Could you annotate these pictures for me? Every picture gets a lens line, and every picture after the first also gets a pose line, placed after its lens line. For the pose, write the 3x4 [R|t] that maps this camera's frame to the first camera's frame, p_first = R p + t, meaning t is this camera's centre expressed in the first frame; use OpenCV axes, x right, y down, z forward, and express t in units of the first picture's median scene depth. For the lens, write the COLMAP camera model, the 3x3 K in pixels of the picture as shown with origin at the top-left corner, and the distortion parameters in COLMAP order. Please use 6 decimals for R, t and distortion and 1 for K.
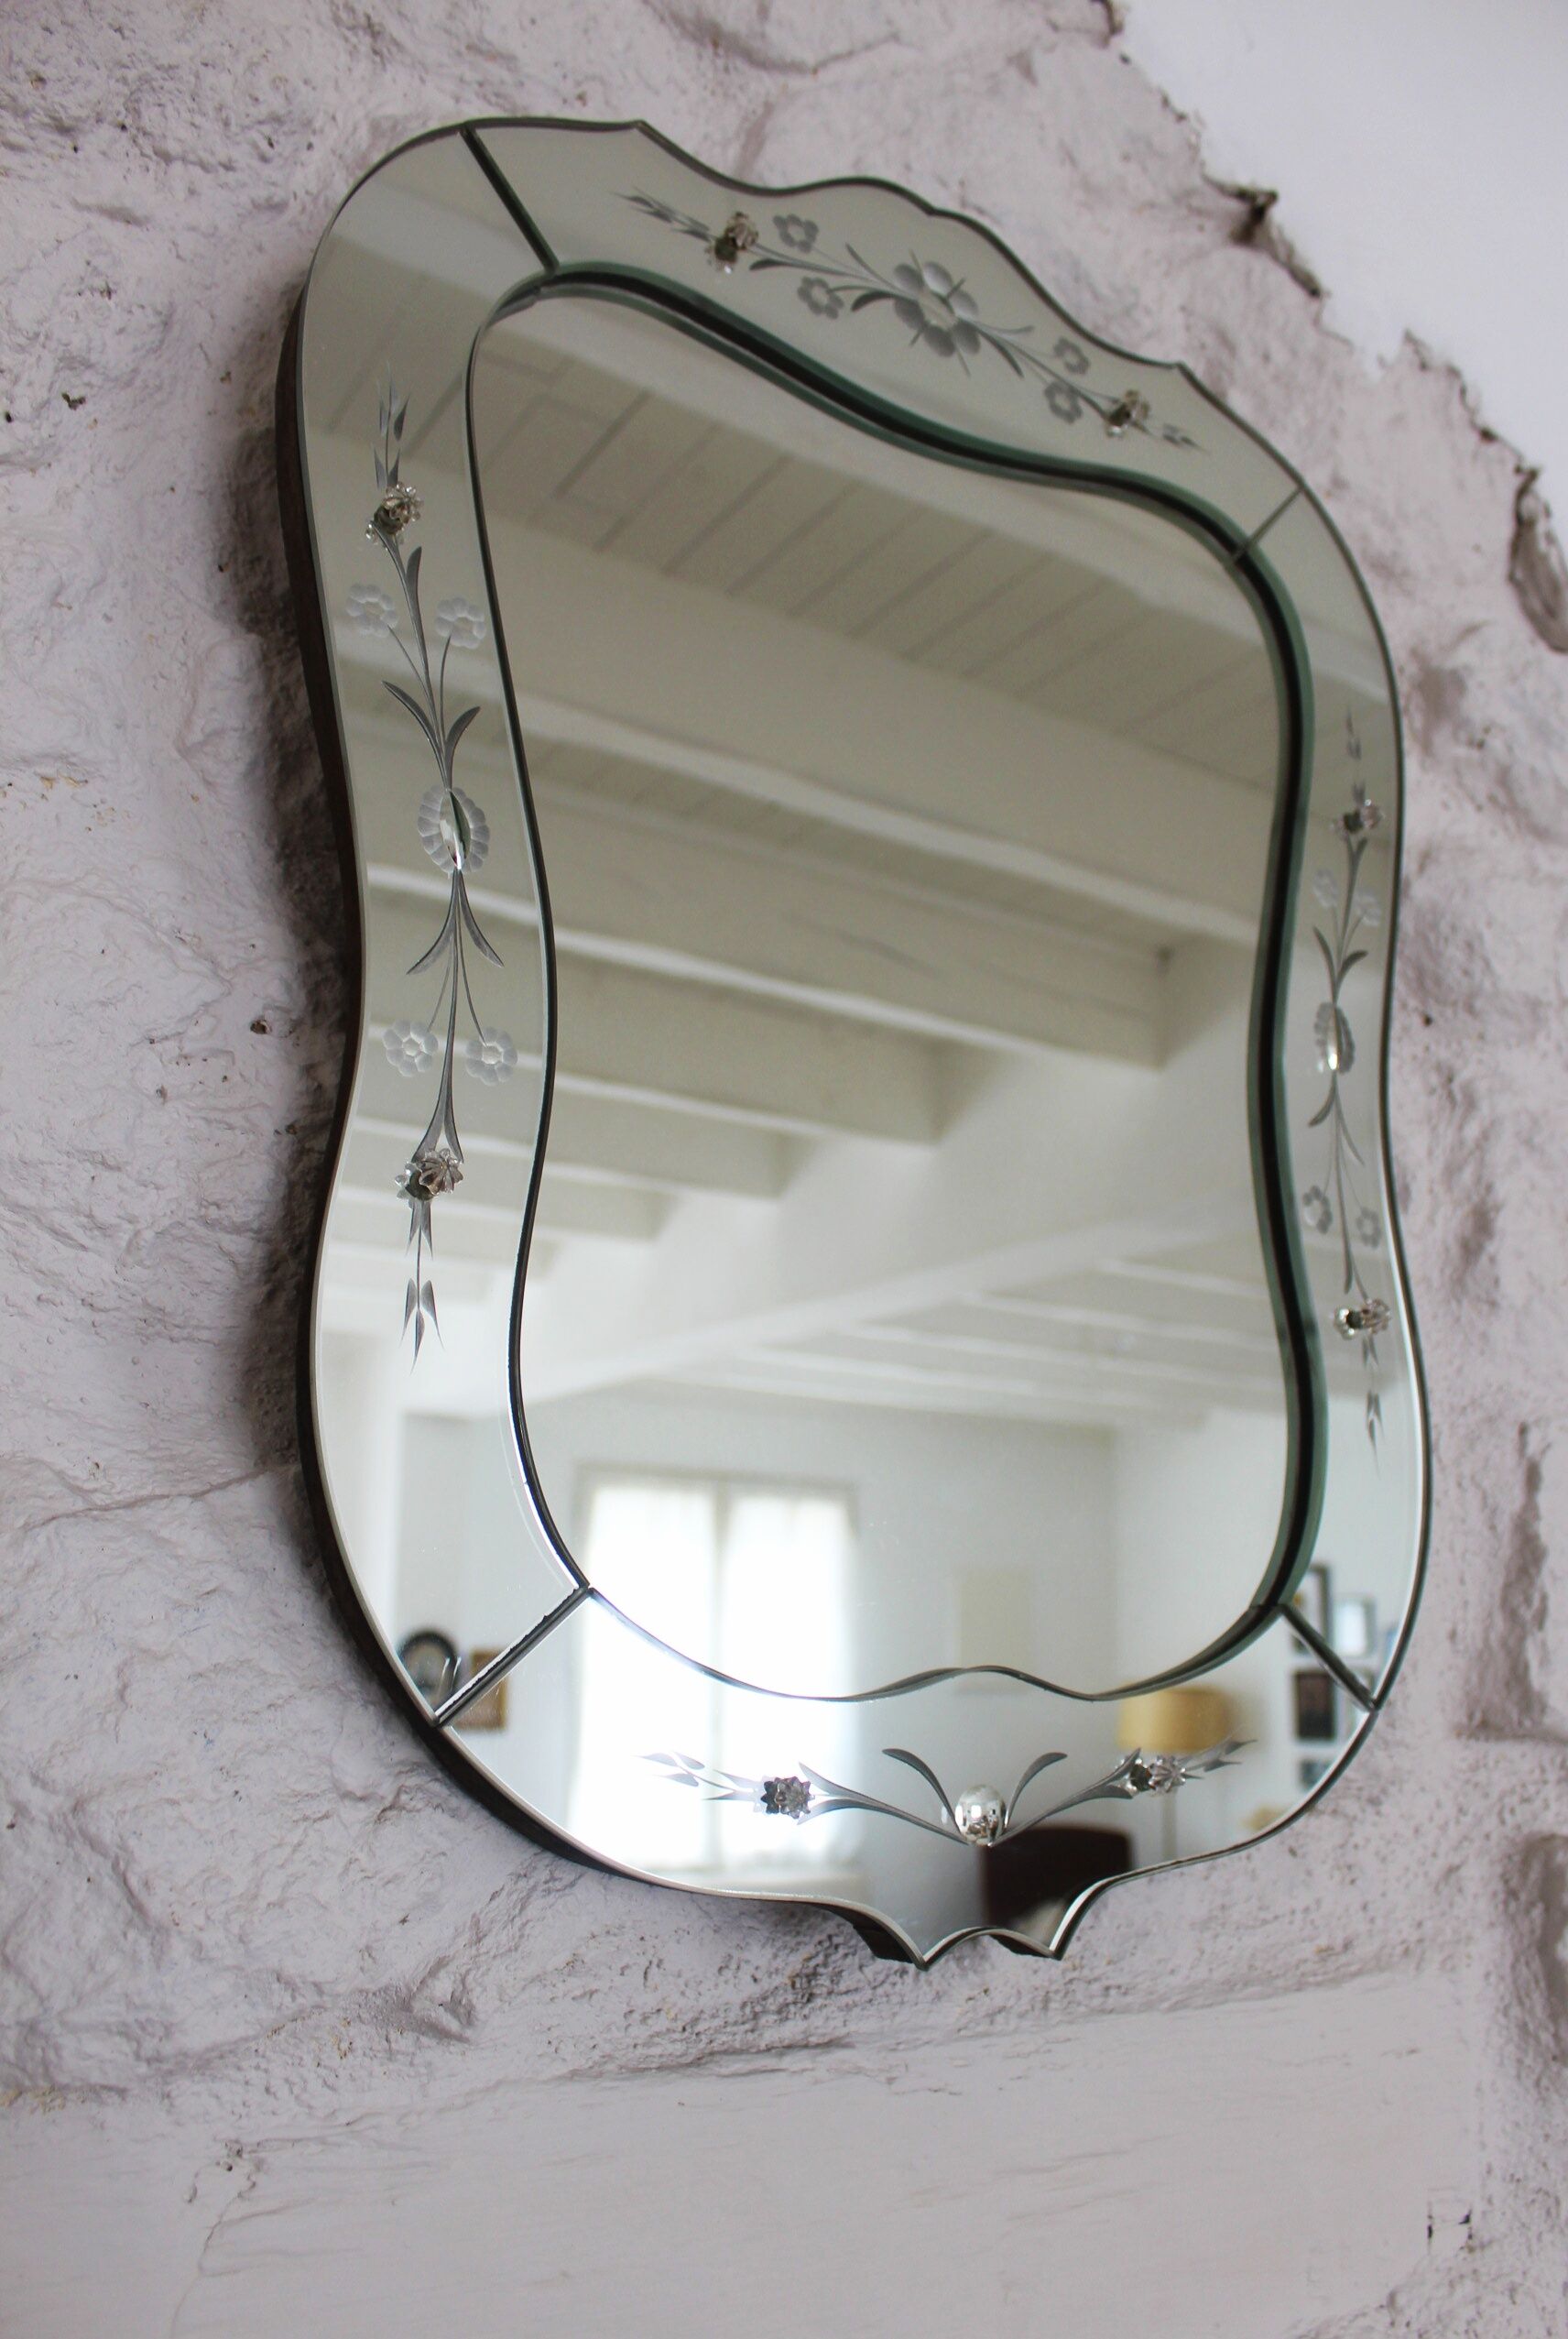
lens RADIAL K [[1932.4, 0, 789.1], [0, 1932.4, 1241.0], [0, 0, 1]] dist [-0.161216, 0.139270]
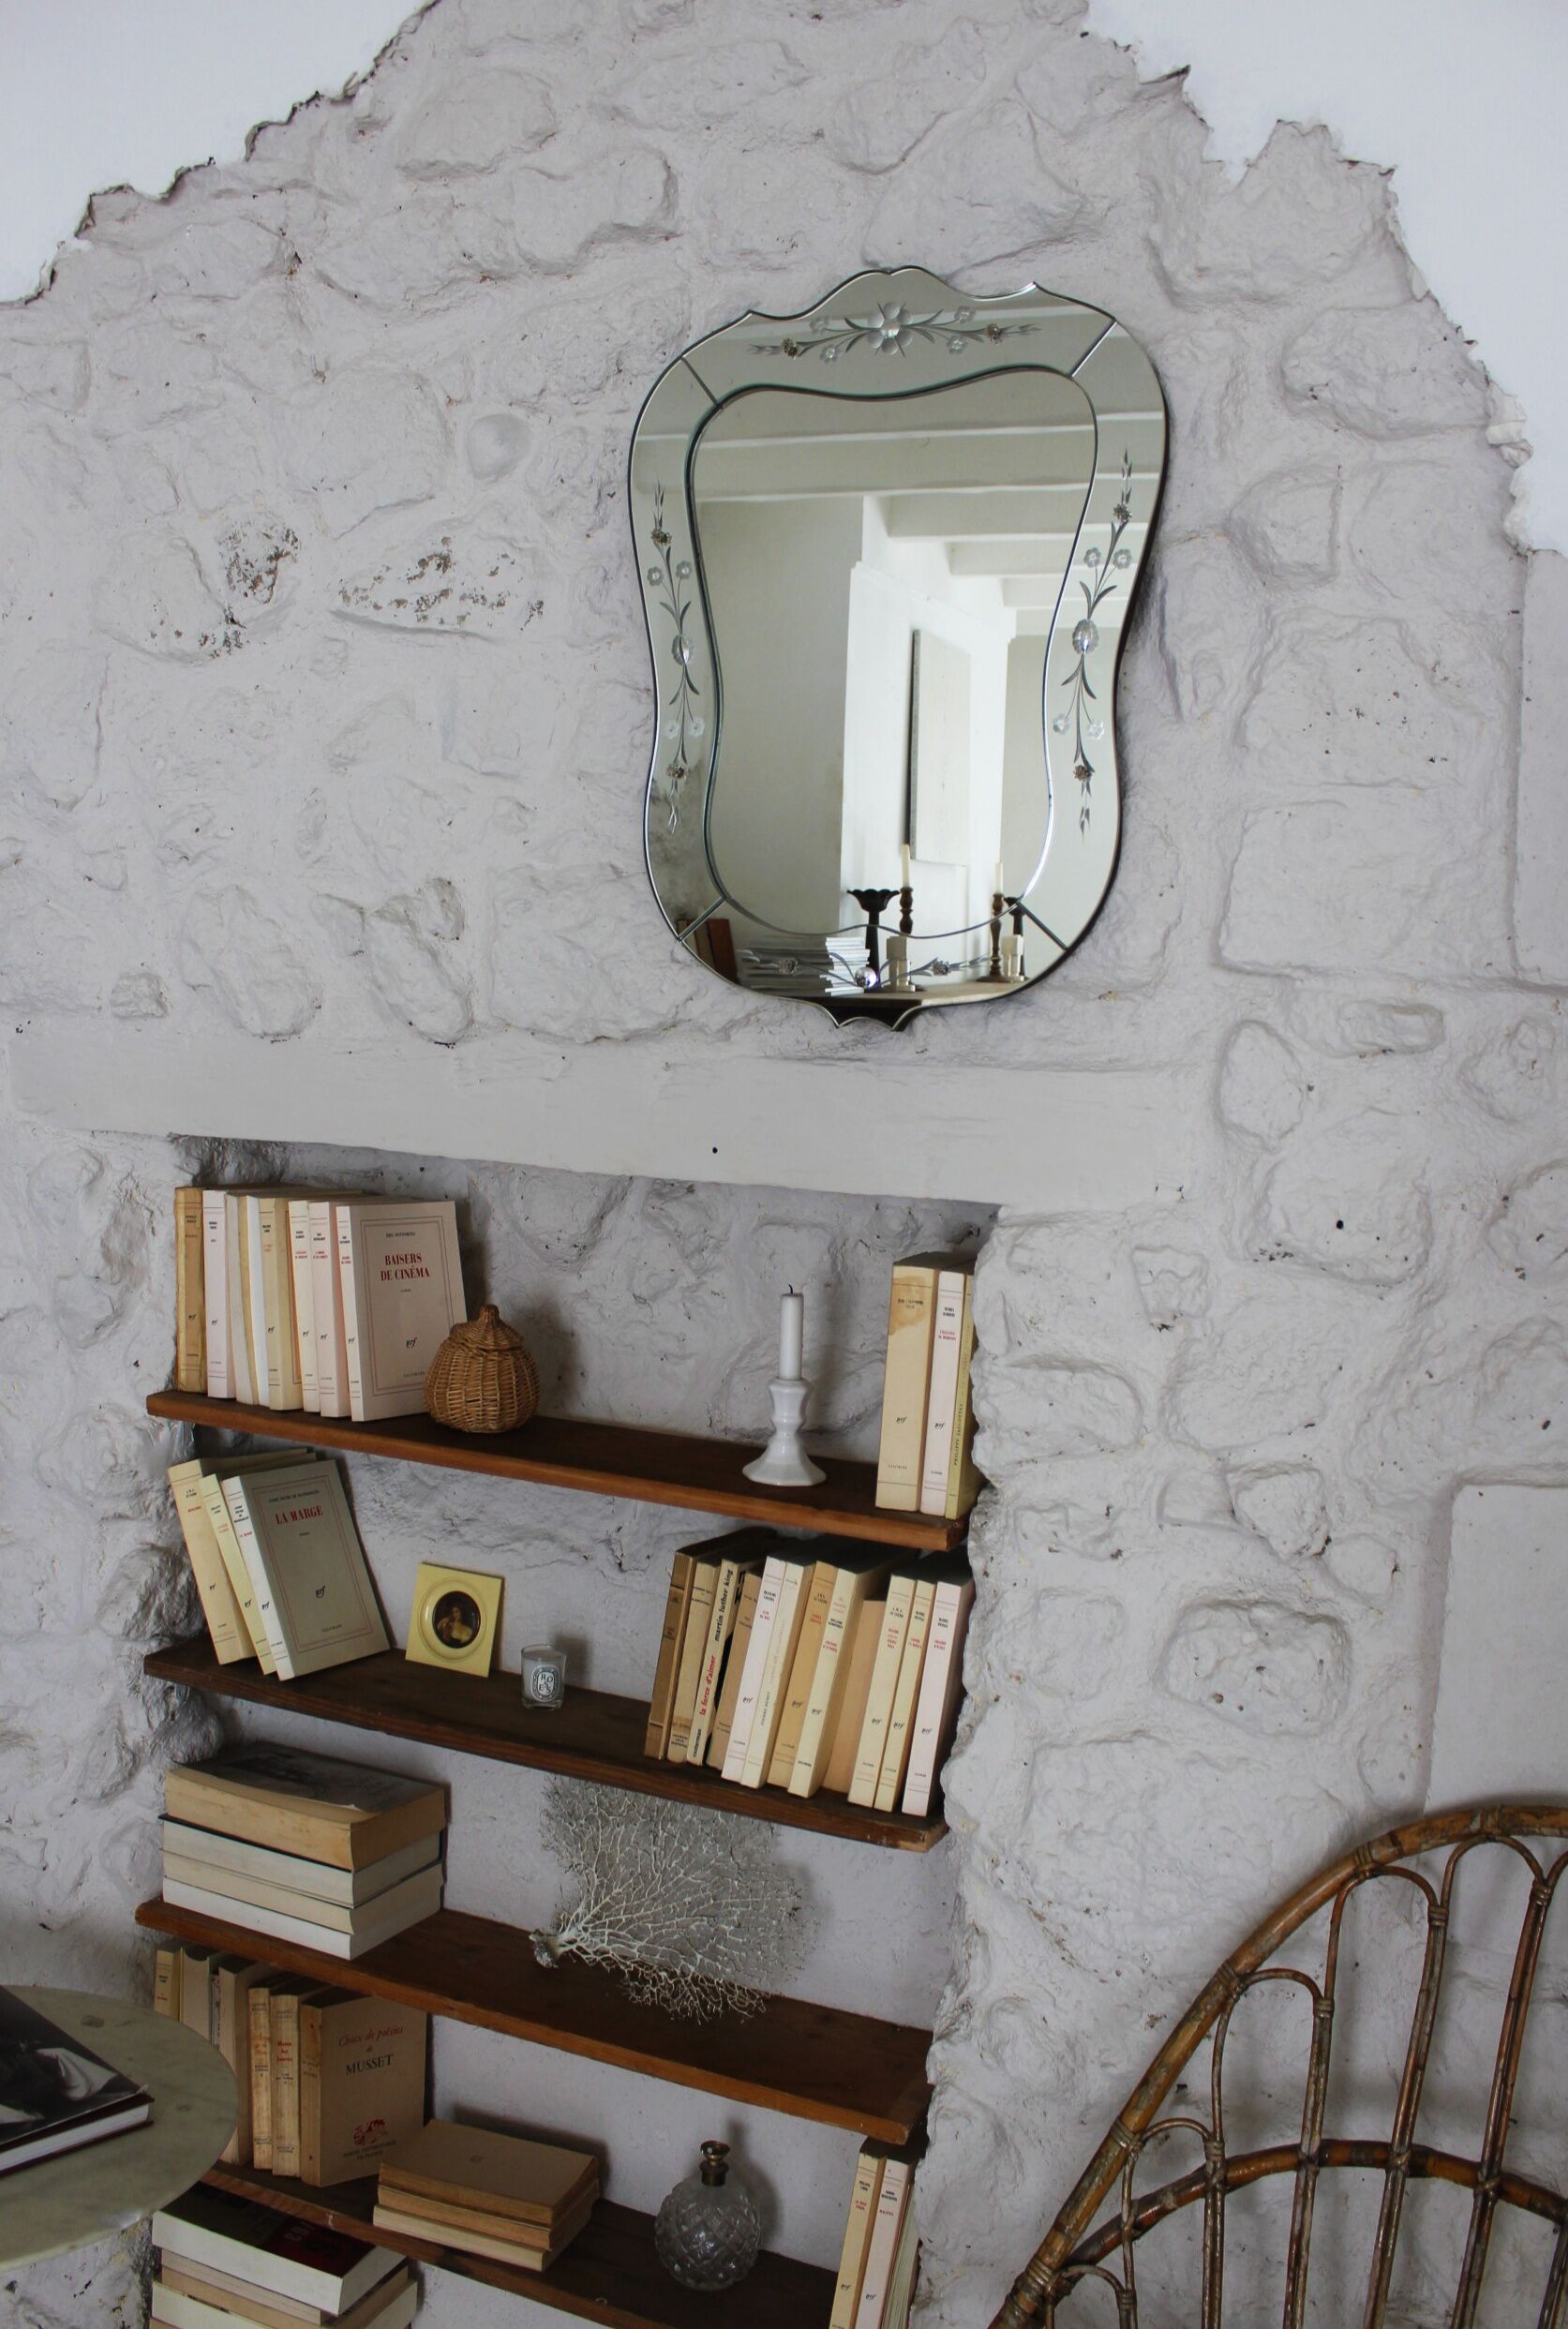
lens RADIAL K [[1924.4, 0, 789.1], [0, 1924.4, 1235.7], [0, 0, 1]] dist [-0.161216, 0.139270]
pose [[0.613045, 0.128079, -0.779597, 2.202571], [0.153071, 0.948818, 0.276249, -0.129102], [0.775078, -0.288687, 0.562063, -0.752598]]
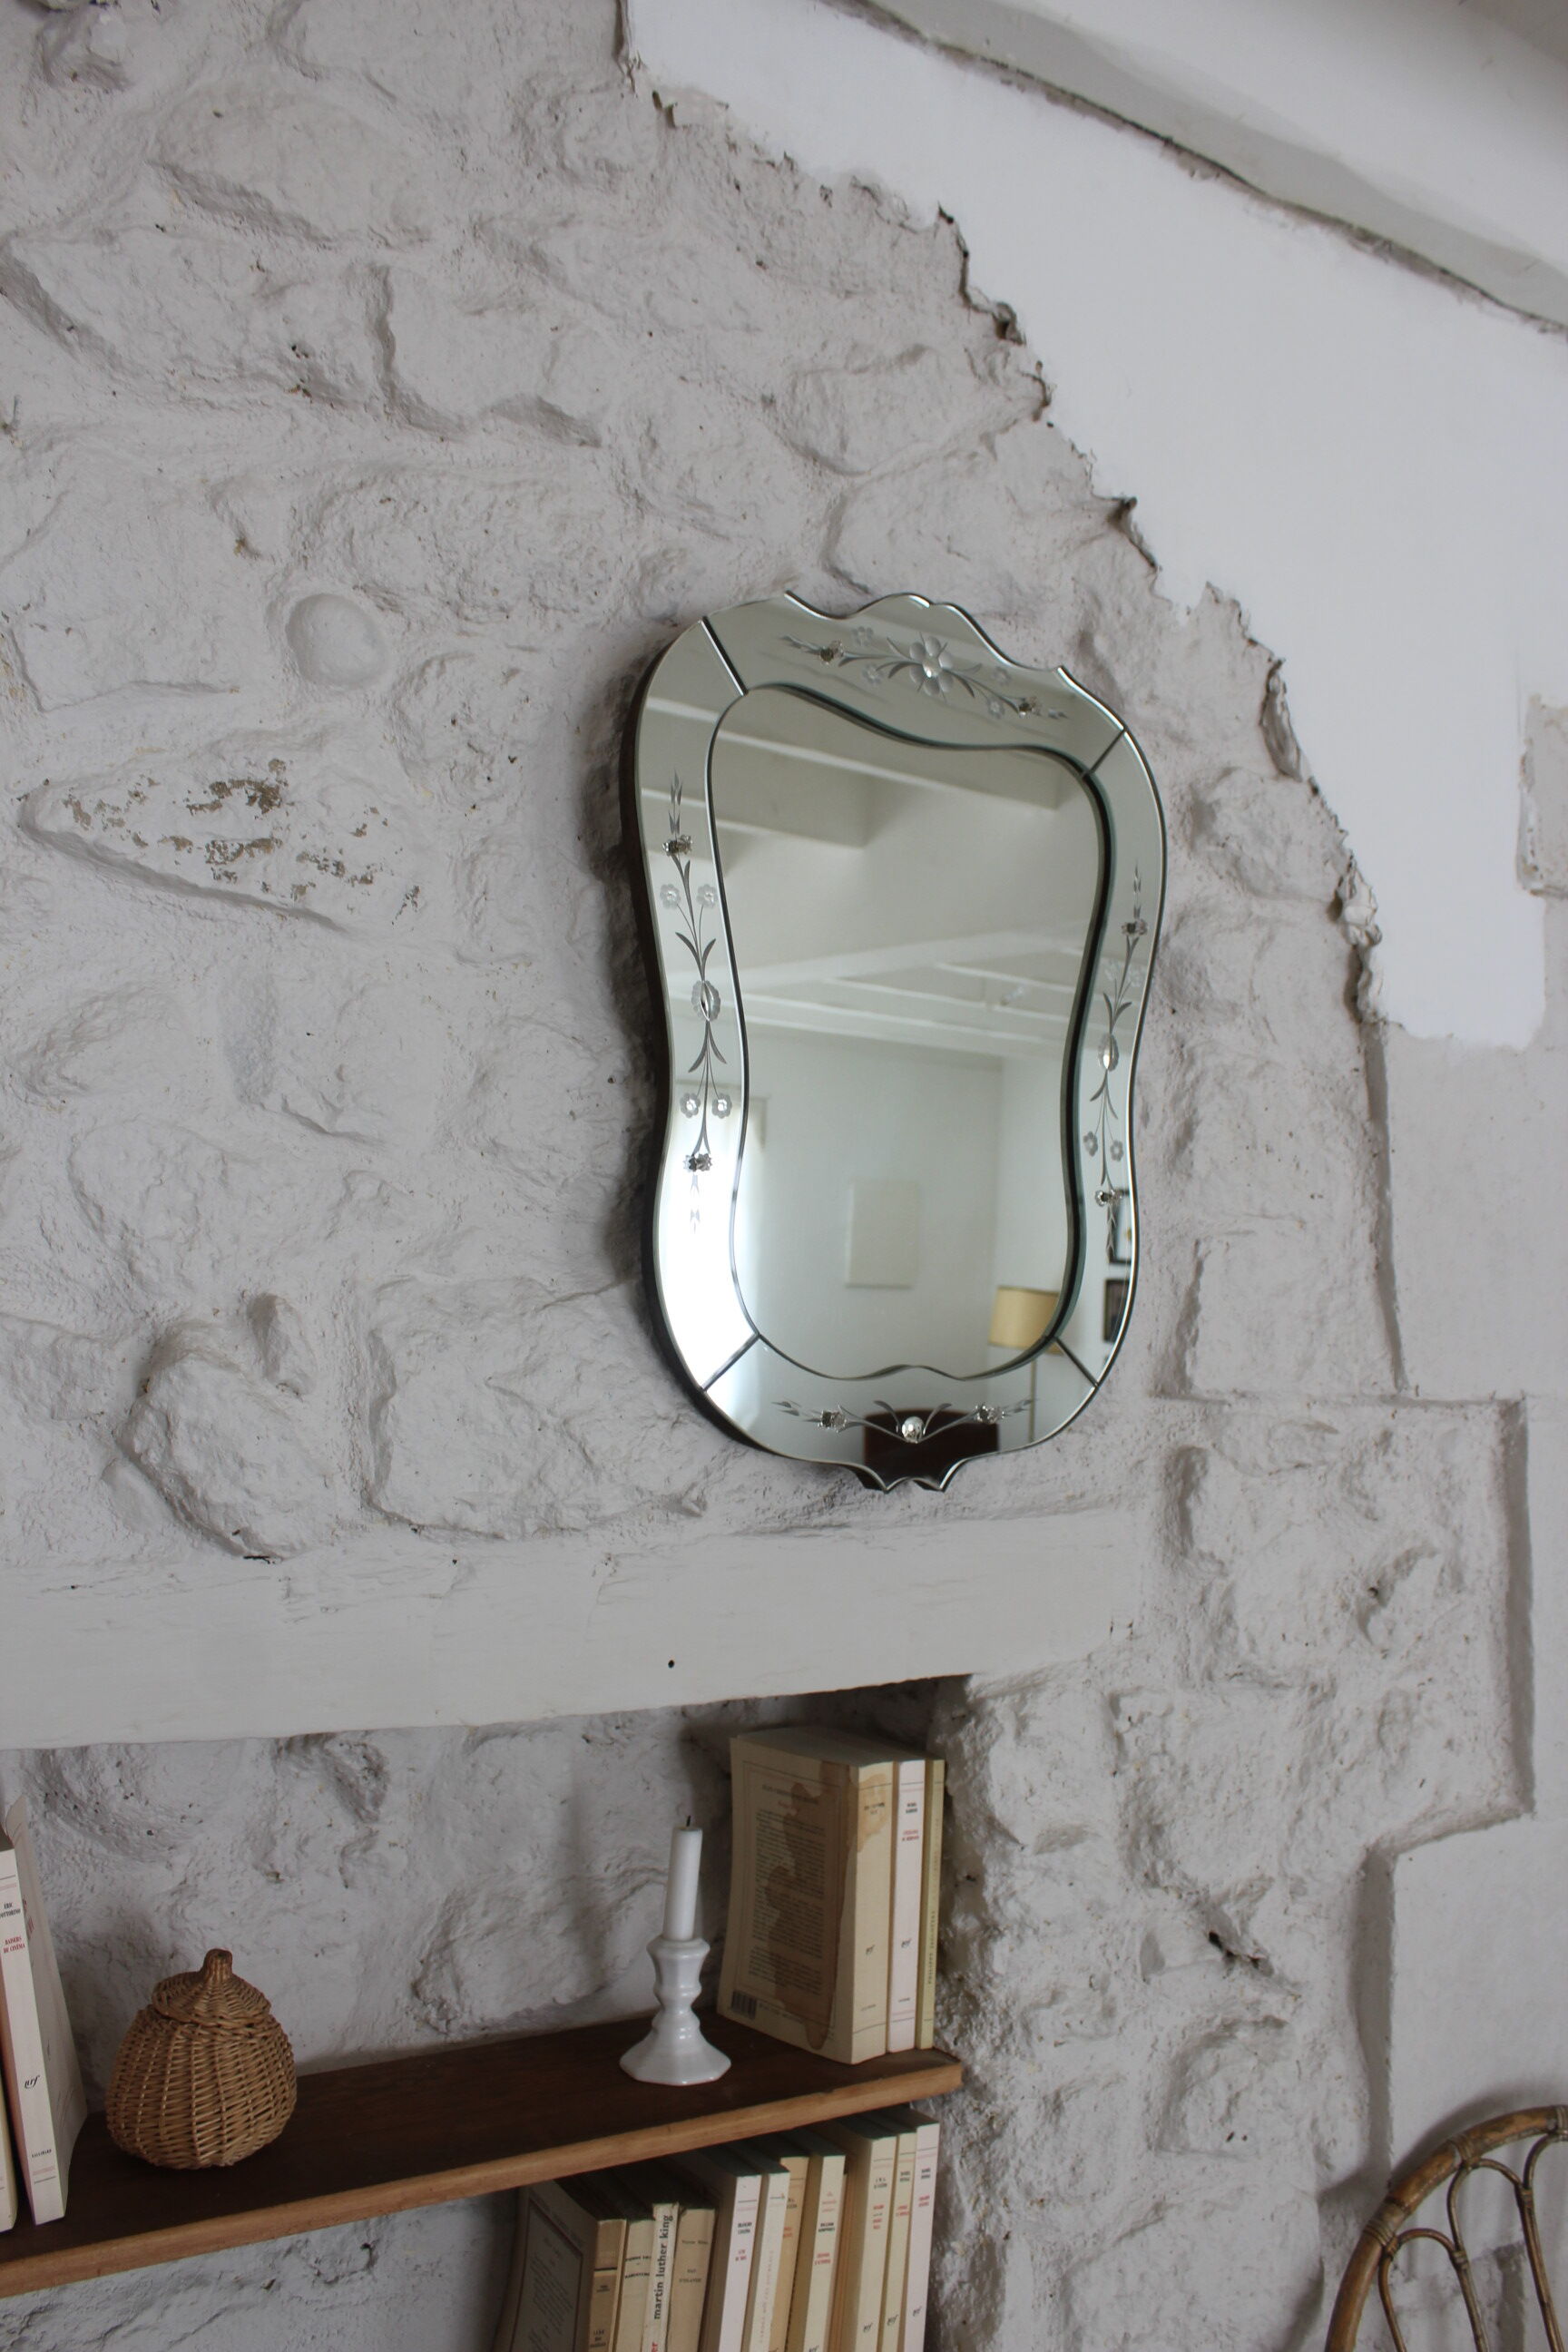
lens RADIAL K [[1947.3, 0, 781.2], [0, 1947.3, 1236.2], [0, 0, 1]] dist [-0.122246, 0.007491]
pose [[0.997890, 0.034447, 0.055031, -0.190290], [-0.045312, 0.976577, 0.210345, -0.401847], [-0.046497, -0.212395, 0.976077, -1.201511]]
